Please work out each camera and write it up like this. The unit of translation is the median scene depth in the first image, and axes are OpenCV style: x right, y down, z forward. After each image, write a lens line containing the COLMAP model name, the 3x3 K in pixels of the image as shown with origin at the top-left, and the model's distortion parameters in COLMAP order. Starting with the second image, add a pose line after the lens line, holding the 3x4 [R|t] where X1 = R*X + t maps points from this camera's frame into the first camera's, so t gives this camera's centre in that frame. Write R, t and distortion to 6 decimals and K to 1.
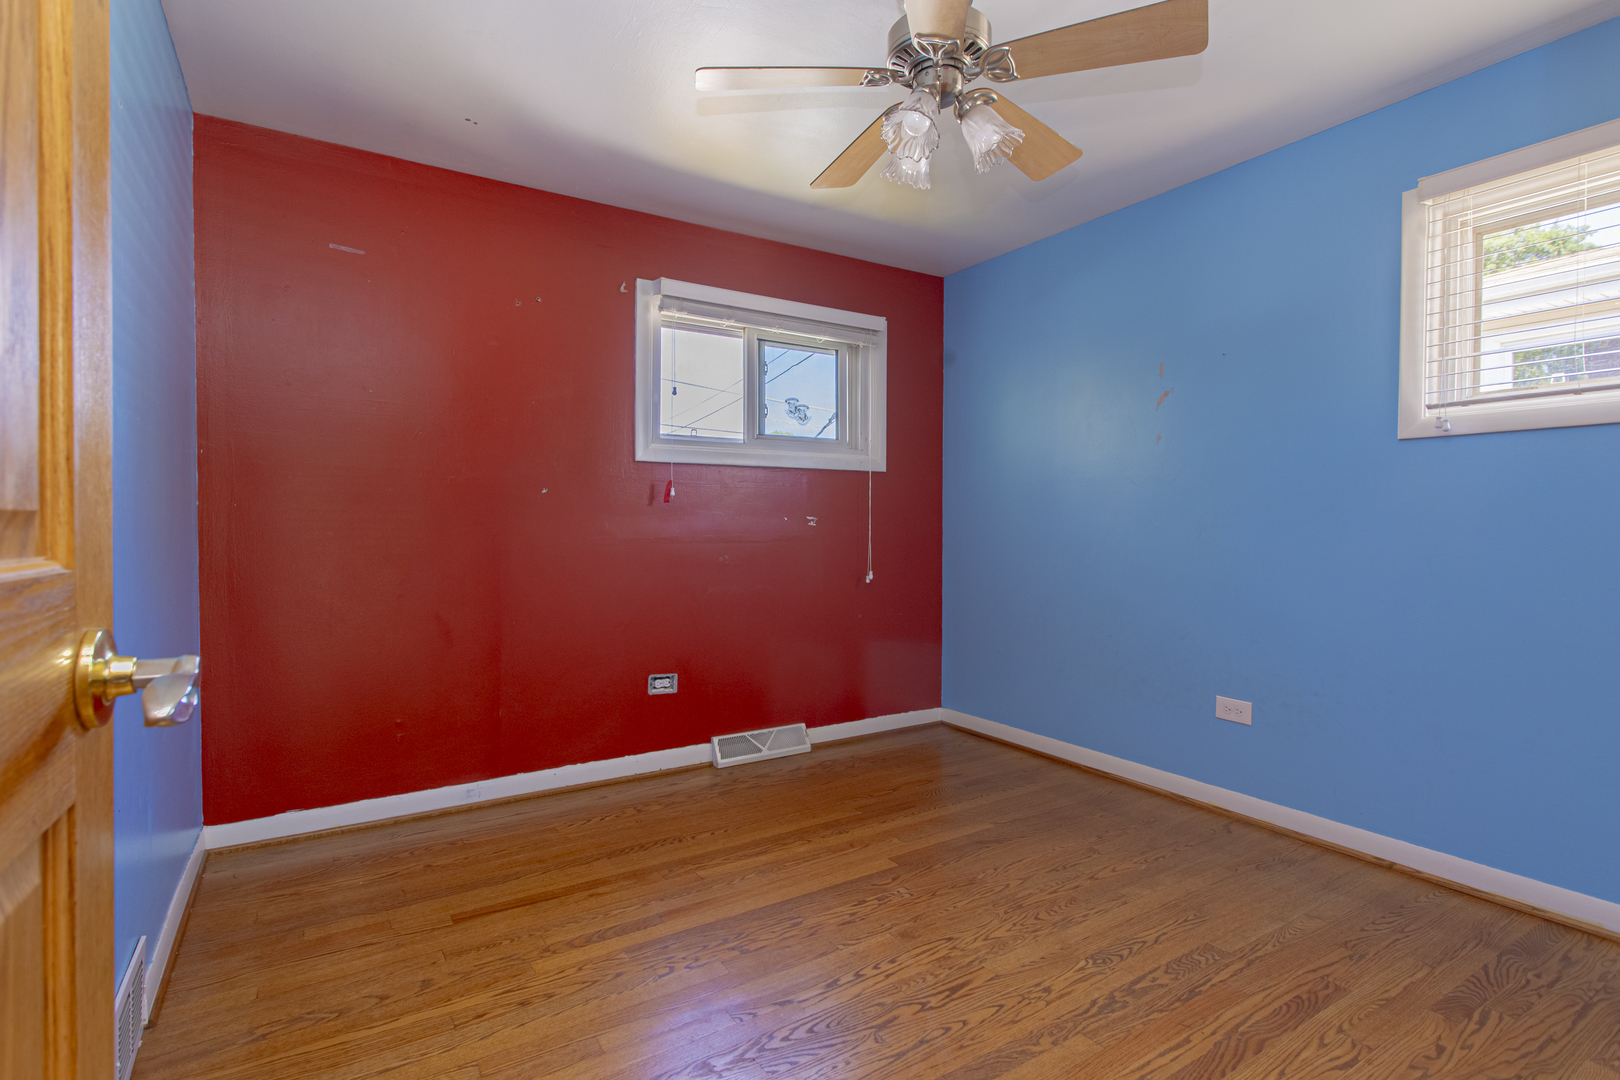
lens RADIAL K [[791.5, 0, 829.0], [0, 791.5, 527.6], [0, 0, 1]] dist [-0.002257, 0.000145]
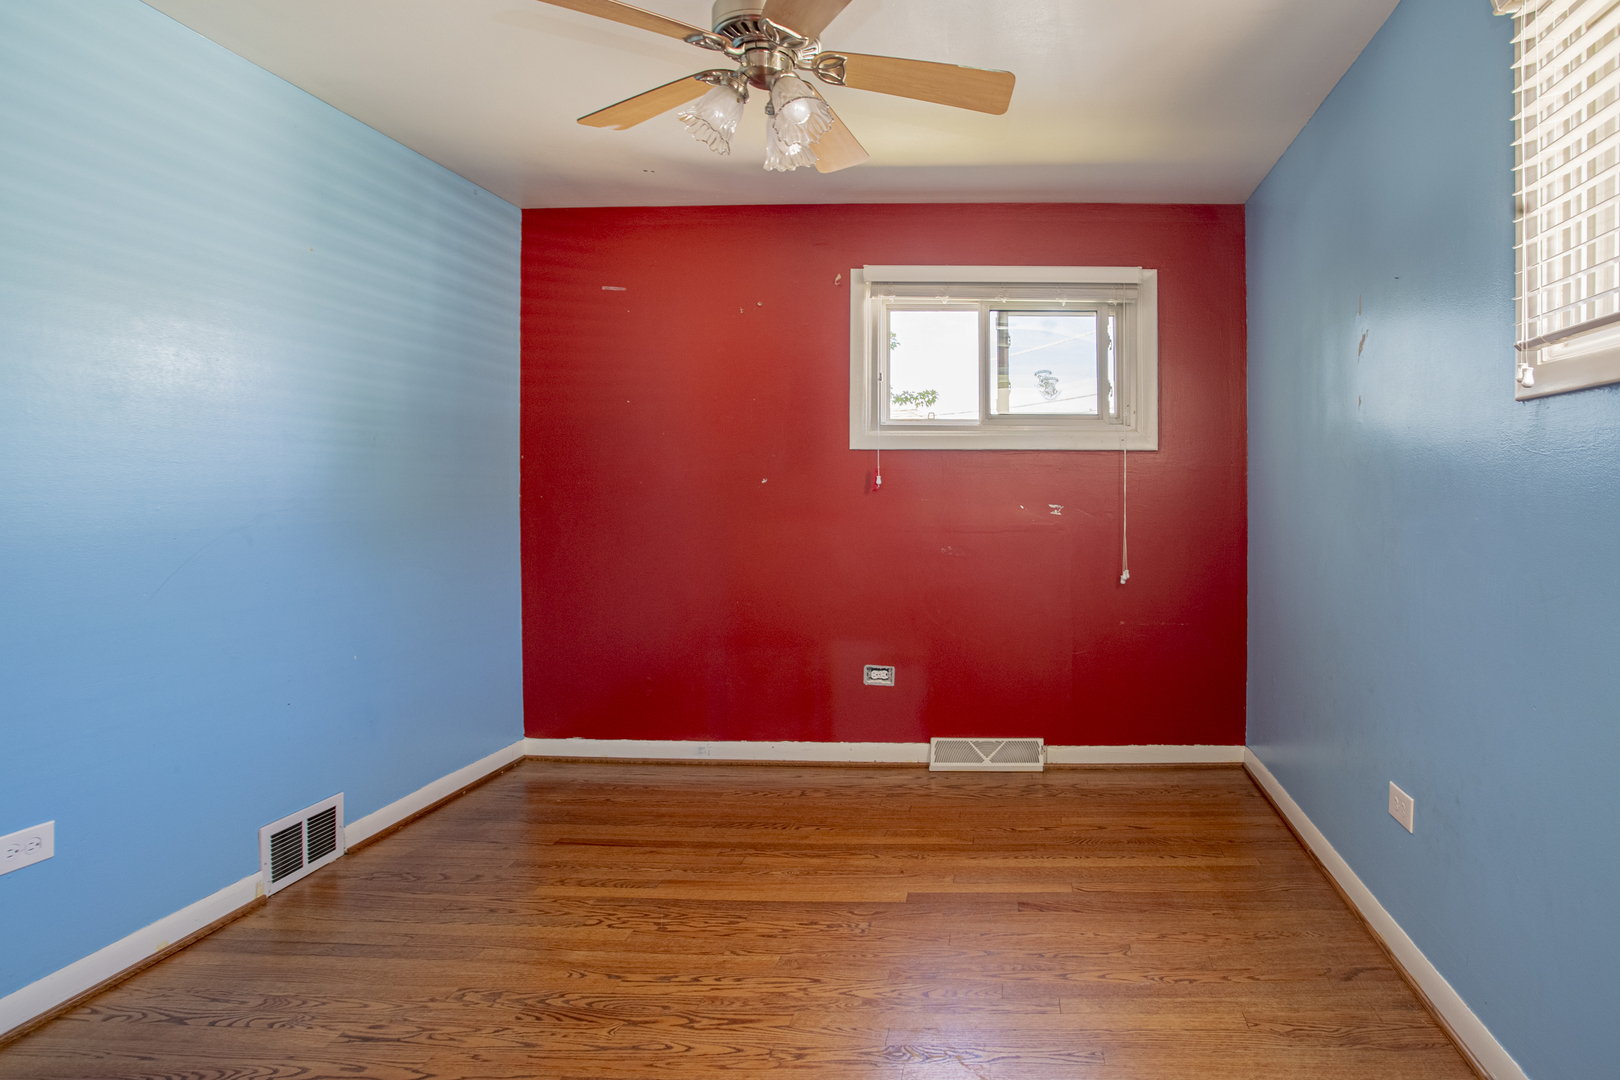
lens RADIAL K [[840.7, 0, 809.9], [0, 840.7, 498.8], [0, 0, 1]] dist [-0.055475, 0.000625]
pose [[0.817375, -0.001018, -0.576105, 0.322673], [-0.004081, 0.999963, -0.007556, -0.013651], [0.576091, 0.008527, 0.817341, 0.098505]]
